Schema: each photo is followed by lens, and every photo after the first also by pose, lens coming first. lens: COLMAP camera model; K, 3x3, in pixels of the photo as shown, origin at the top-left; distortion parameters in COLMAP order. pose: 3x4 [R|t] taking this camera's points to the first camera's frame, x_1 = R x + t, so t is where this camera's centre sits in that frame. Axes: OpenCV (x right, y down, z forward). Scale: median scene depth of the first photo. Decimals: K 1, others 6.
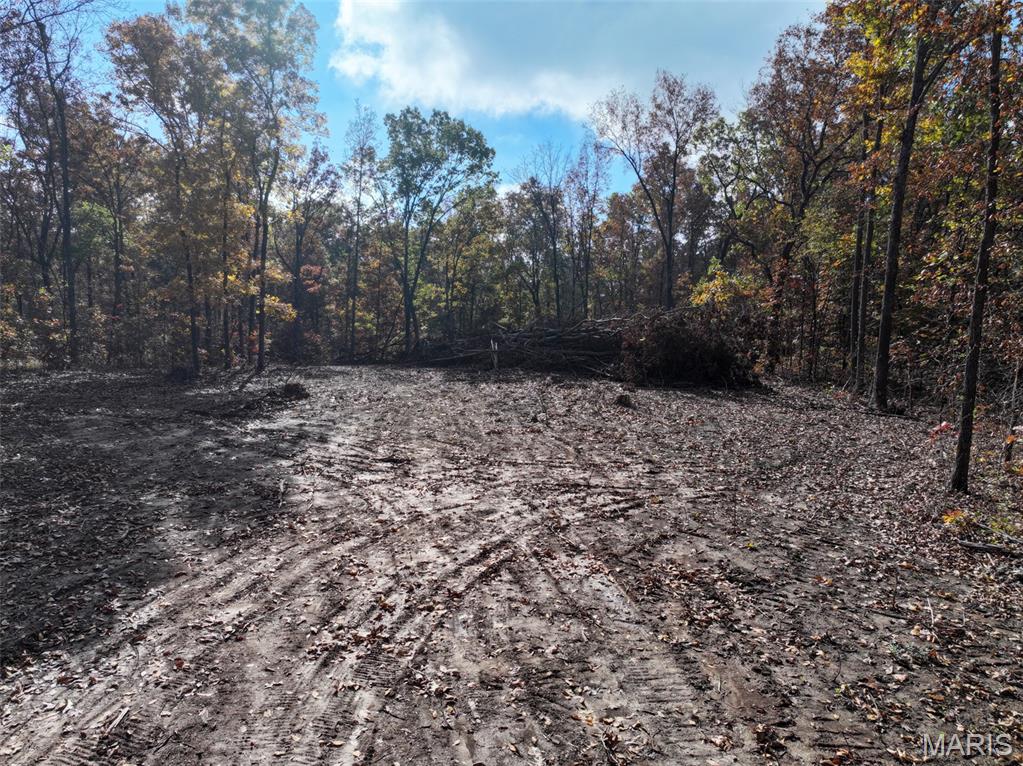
lens RADIAL K [[711.3, 0, 513.7], [0, 711.3, 402.3], [0, 0, 1]] dist [-0.002148, 0.024391]
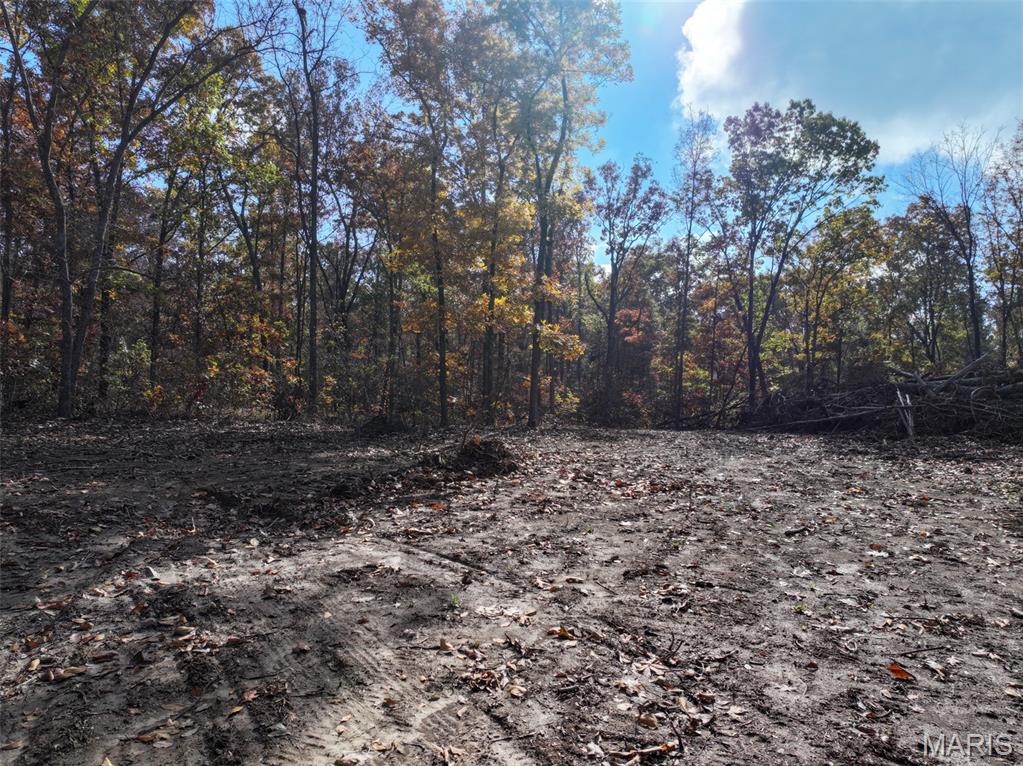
lens RADIAL K [[731.8, 0, 511.5], [0, 731.8, 383.0], [0, 0, 1]] dist [0.003617, 0.012351]
pose [[0.894199, -0.008870, -0.447583, -0.028486], [-0.048739, 0.991931, -0.117032, -0.003097], [0.445009, 0.126465, 0.886551, 0.189550]]
